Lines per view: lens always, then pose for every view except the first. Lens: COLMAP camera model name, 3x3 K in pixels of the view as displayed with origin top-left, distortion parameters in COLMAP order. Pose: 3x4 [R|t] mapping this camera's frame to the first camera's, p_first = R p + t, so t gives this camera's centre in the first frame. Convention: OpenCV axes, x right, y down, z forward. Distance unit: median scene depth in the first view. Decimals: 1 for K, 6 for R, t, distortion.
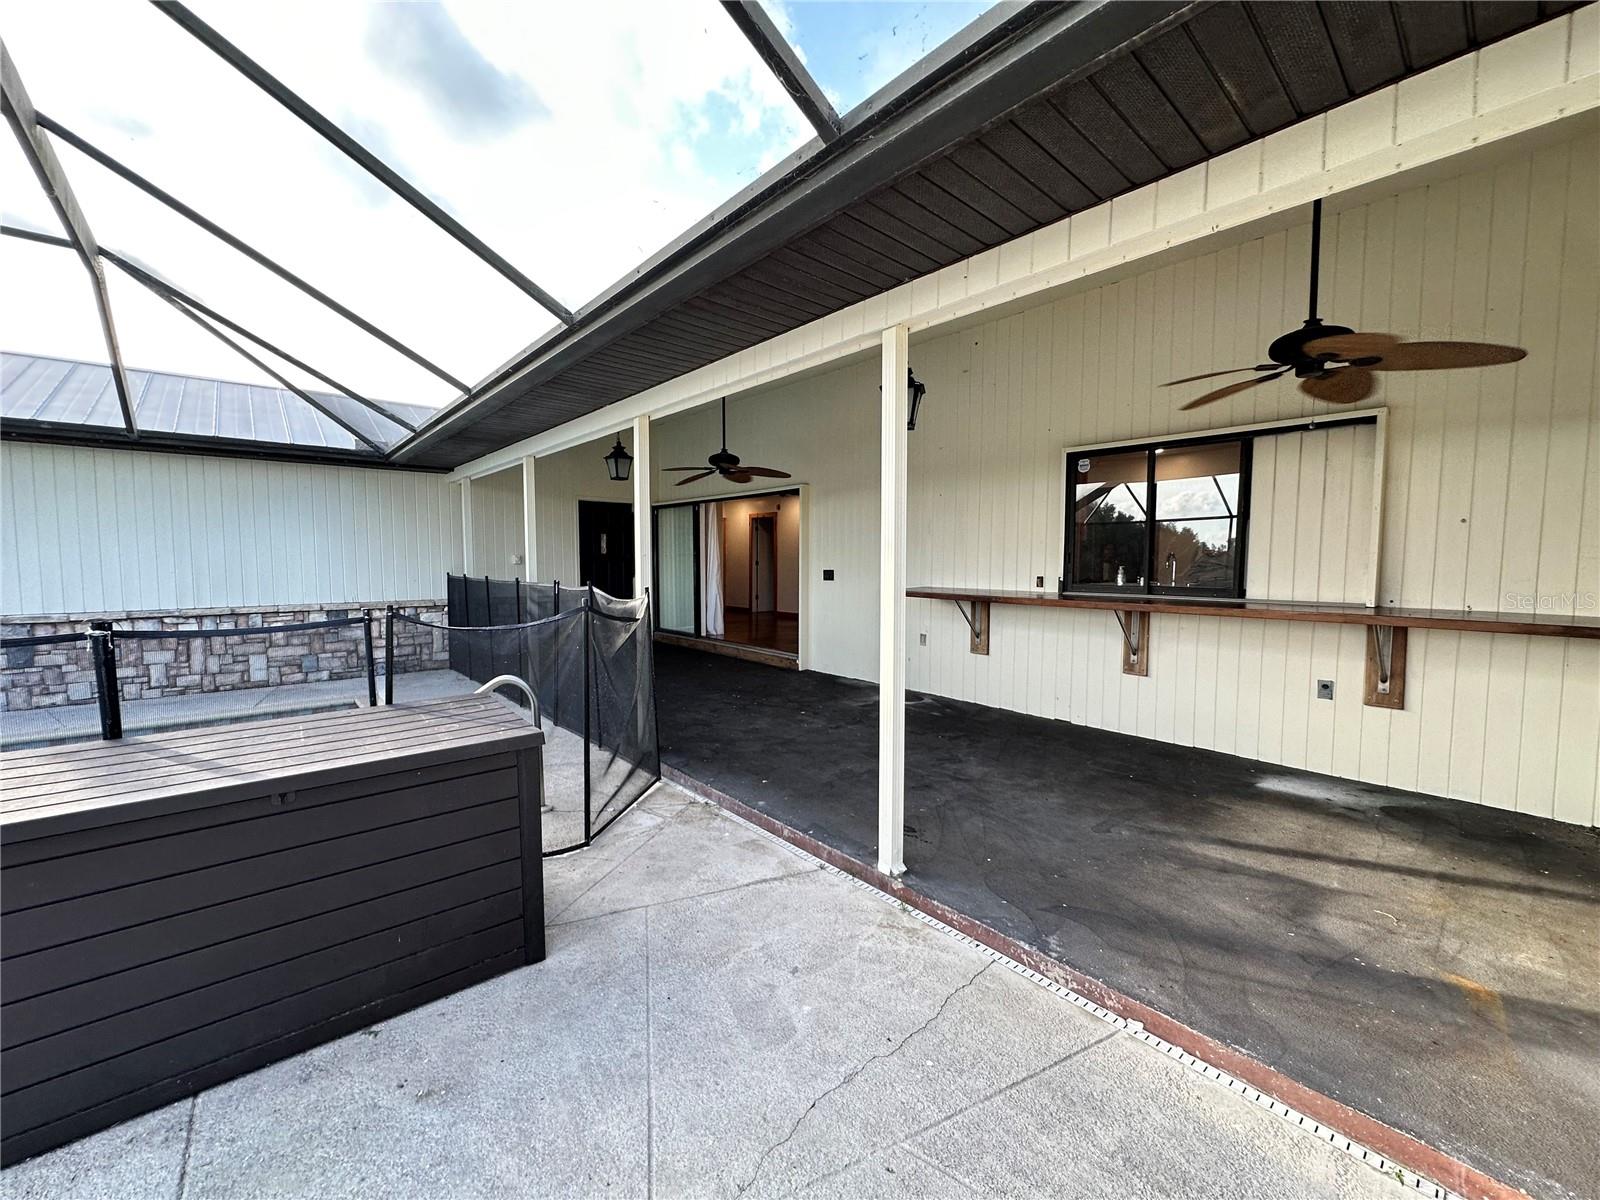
lens RADIAL K [[639.7, 0, 797.8], [0, 639.7, 596.3], [0, 0, 1]] dist [-0.003968, 0.000772]
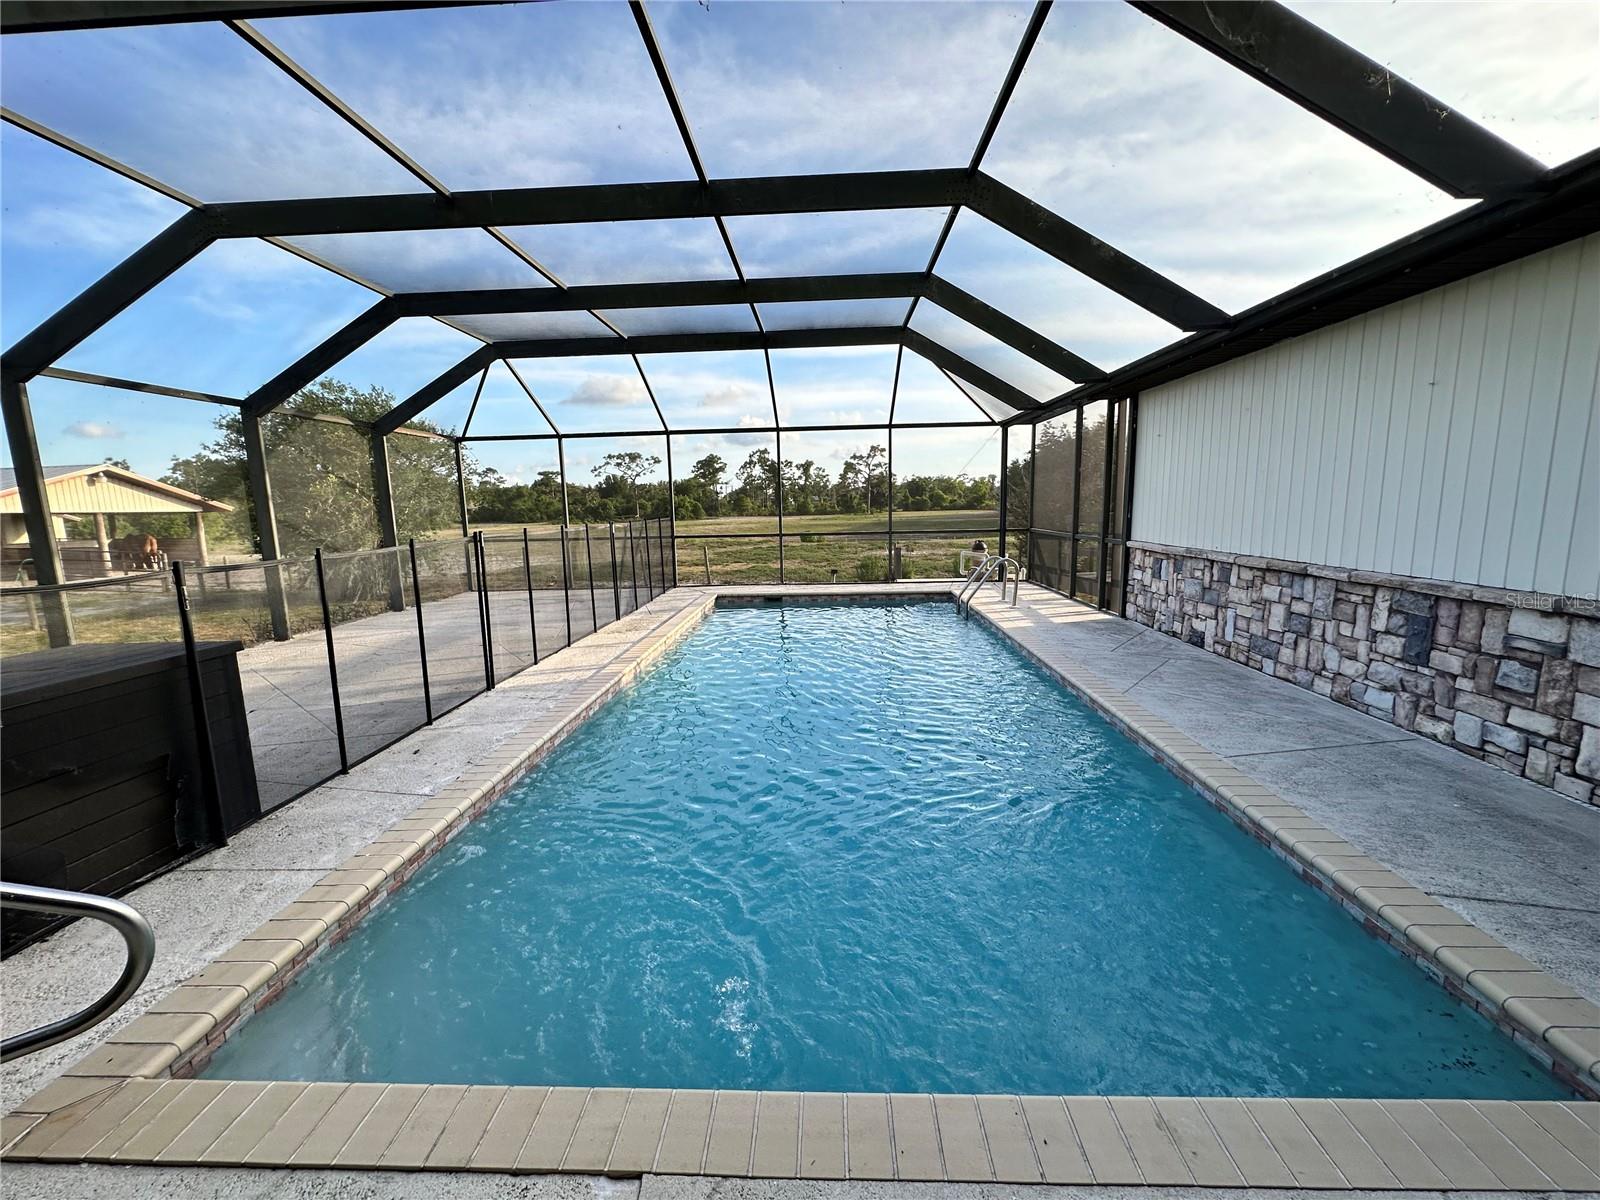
lens RADIAL K [[639.7, 0, 797.8], [0, 639.7, 596.3], [0, 0, 1]] dist [-0.003968, 0.000772]
pose [[-0.692355, 0.118305, -0.711793, -0.356803], [-0.021570, 0.982633, 0.184302, -0.053186], [0.721235, 0.142956, -0.677779, 0.956873]]
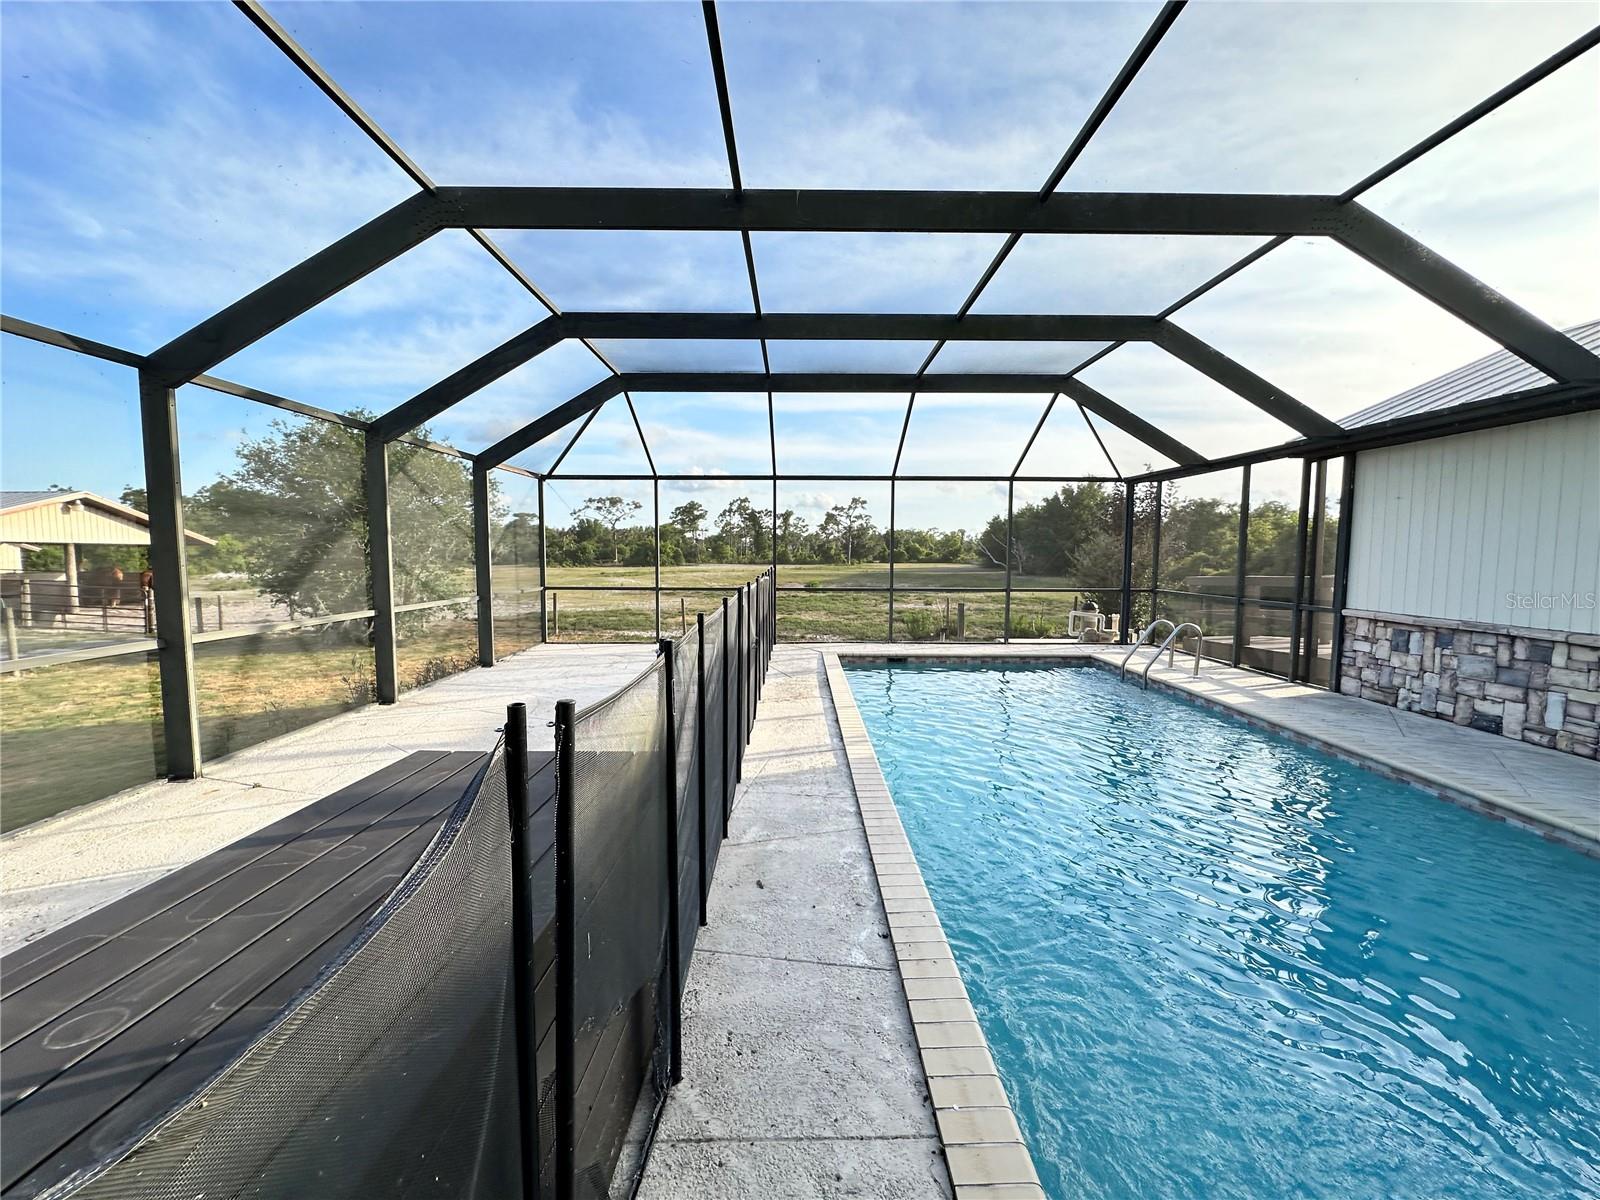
lens RADIAL K [[640.5, 0, 801.0], [0, 640.5, 598.1], [0, 0, 1]] dist [-0.000406, 0.000243]
pose [[-0.655678, 0.050231, -0.753368, -0.200538], [-0.050622, 0.992615, 0.110240, -0.041522], [0.753342, 0.110419, -0.648293, 0.588651]]
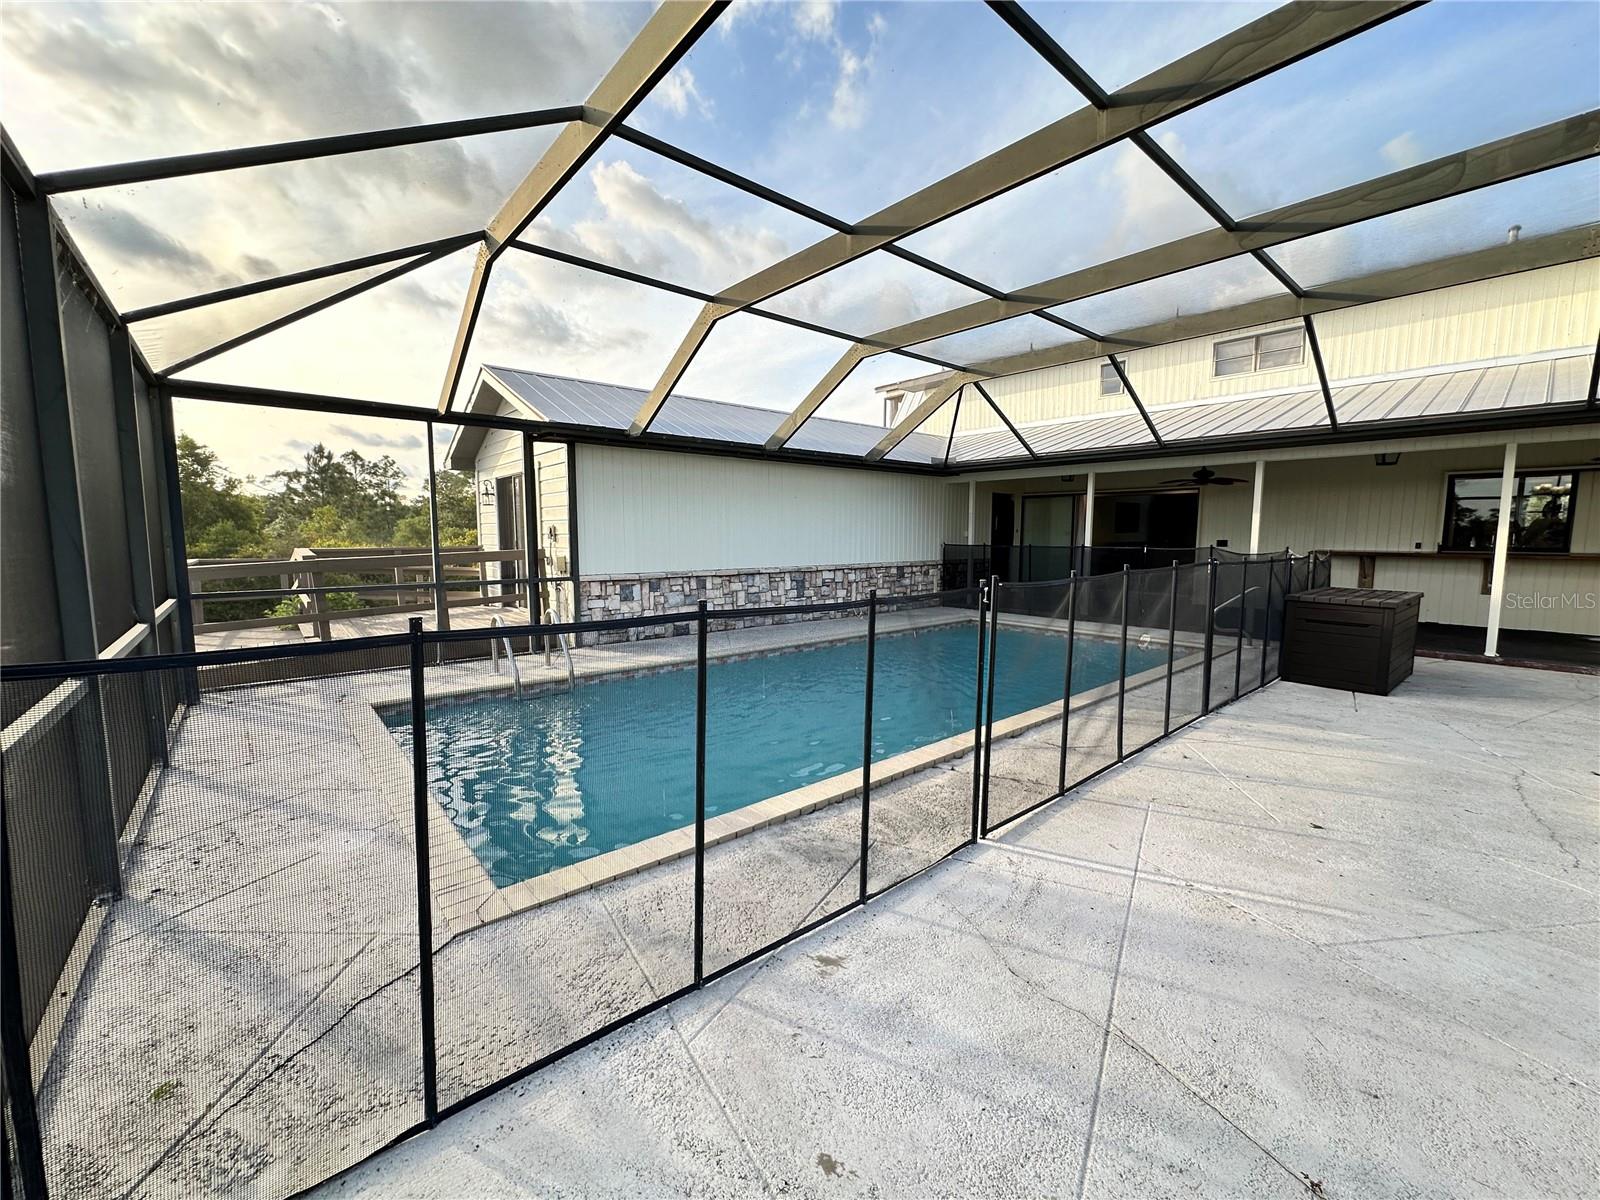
lens RADIAL K [[639.7, 0, 797.8], [0, 639.7, 596.3], [0, 0, 1]] dist [-0.003968, 0.000772]
pose [[0.999953, -0.000815, -0.009693, -1.183472], [0.001183, 0.999276, 0.038034, 0.042855], [0.009655, -0.038044, 0.999229, -0.709766]]
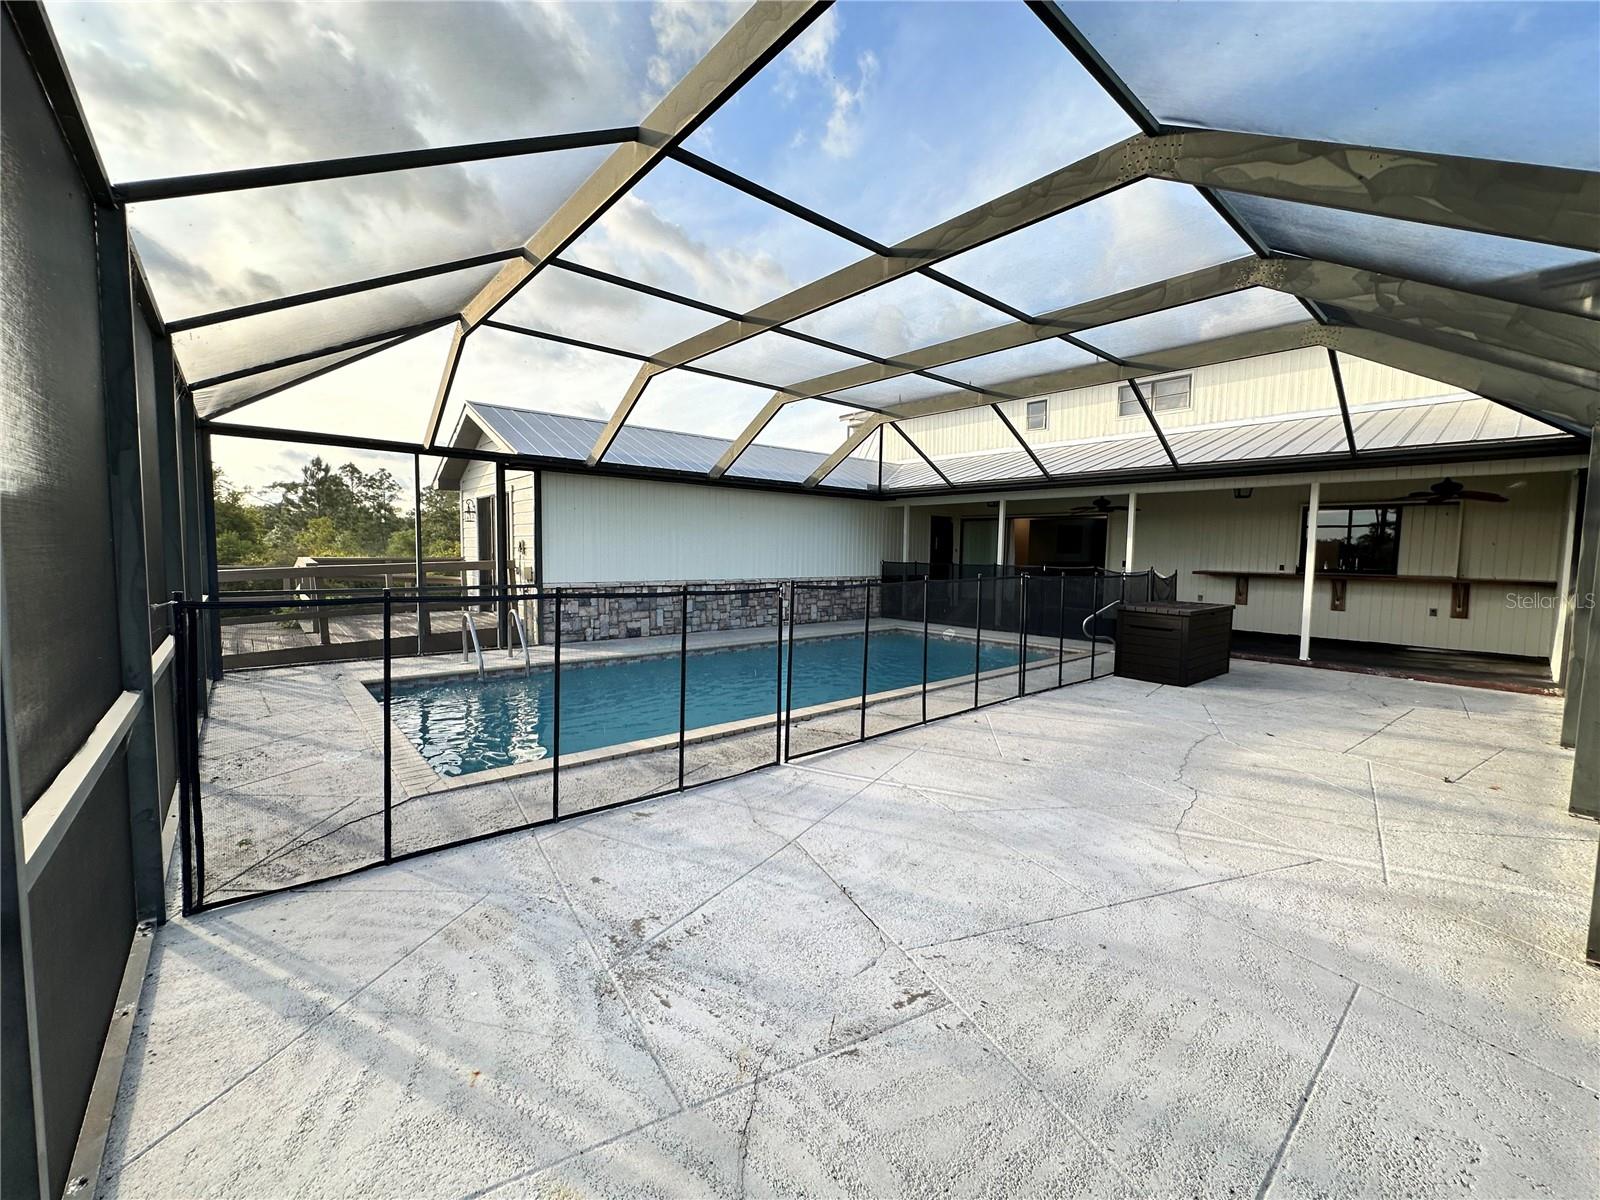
lens RADIAL K [[642.1, 0, 797.3], [0, 642.1, 598.6], [0, 0, 1]] dist [0.000888, -0.002544]
pose [[0.999919, 0.011712, -0.005080, -1.025854], [-0.011635, 0.999822, 0.014841, 0.056244], [0.005253, -0.014781, 0.999877, -0.940165]]
